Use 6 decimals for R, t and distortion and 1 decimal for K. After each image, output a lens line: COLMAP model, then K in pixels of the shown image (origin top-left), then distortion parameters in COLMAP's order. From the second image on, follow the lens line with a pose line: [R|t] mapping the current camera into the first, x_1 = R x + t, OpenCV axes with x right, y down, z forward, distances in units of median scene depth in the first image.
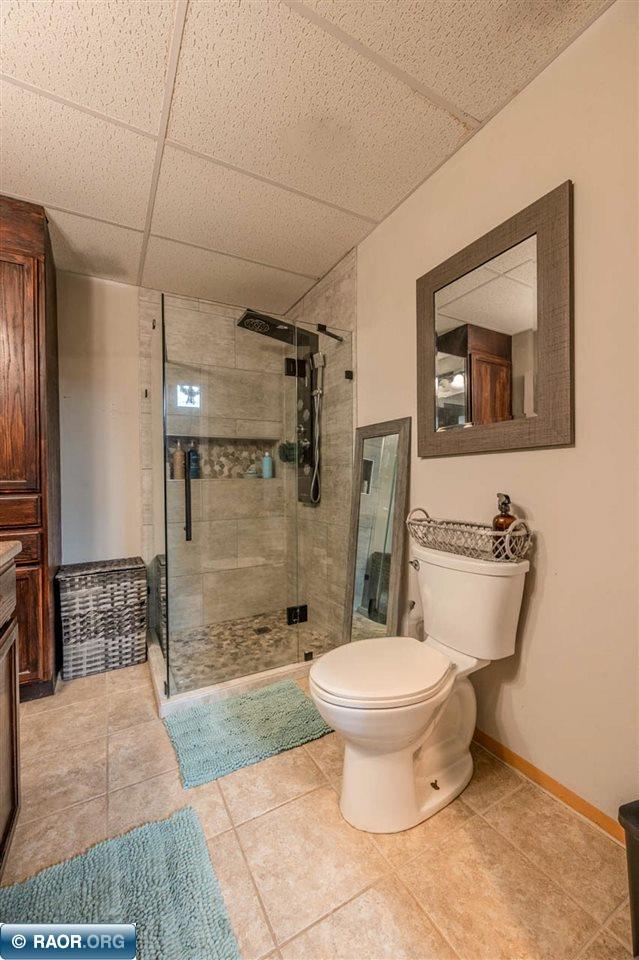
lens RADIAL K [[375.7, 0, 318.0], [0, 375.7, 481.6], [0, 0, 1]] dist [-0.001889, -0.000283]
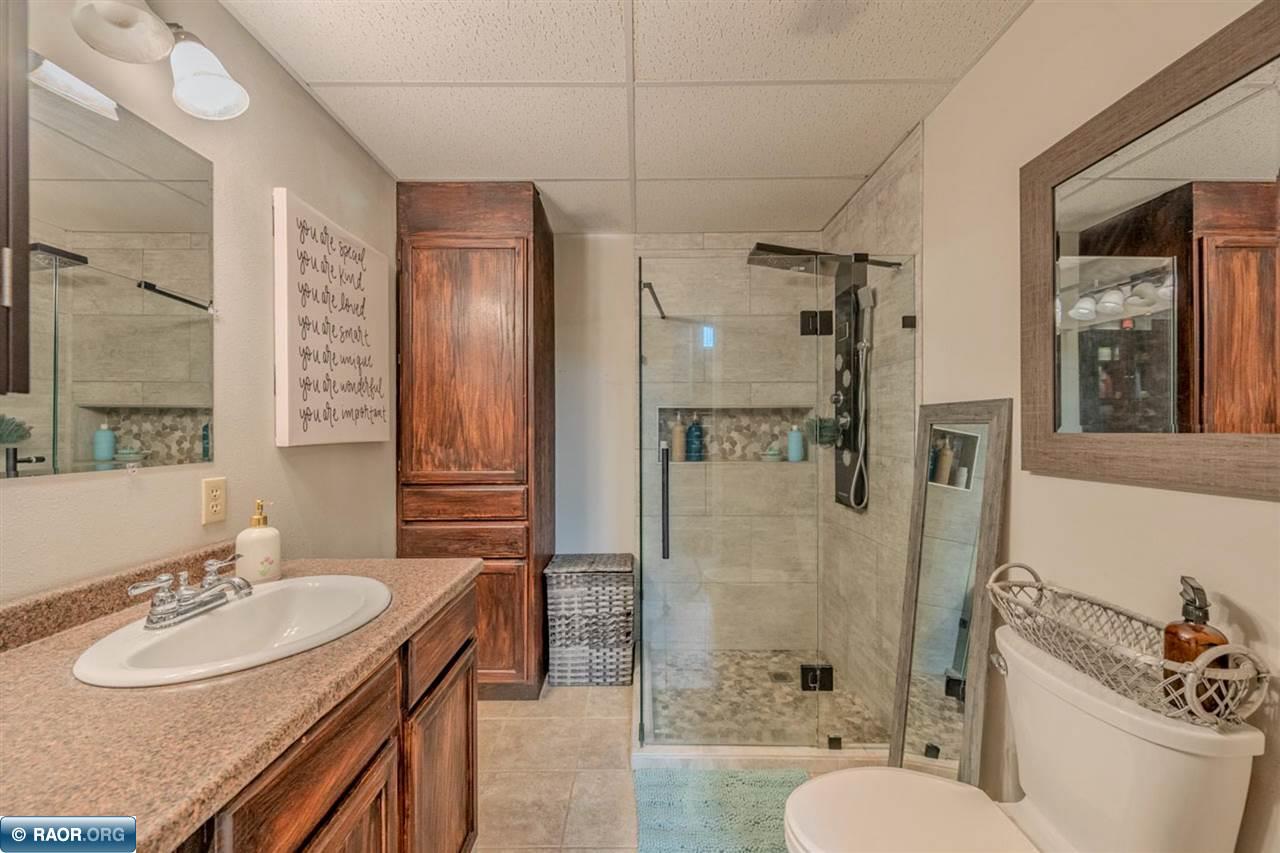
lens RADIAL K [[502.5, 0, 639.0], [0, 502.5, 425.9], [0, 0, 1]] dist [-0.001379, 0.000100]
pose [[0.873706, 0.010563, -0.486340, 0.098871], [-0.014988, 0.999874, -0.005209, -0.095649], [0.486224, 0.011841, 0.873754, 0.027022]]
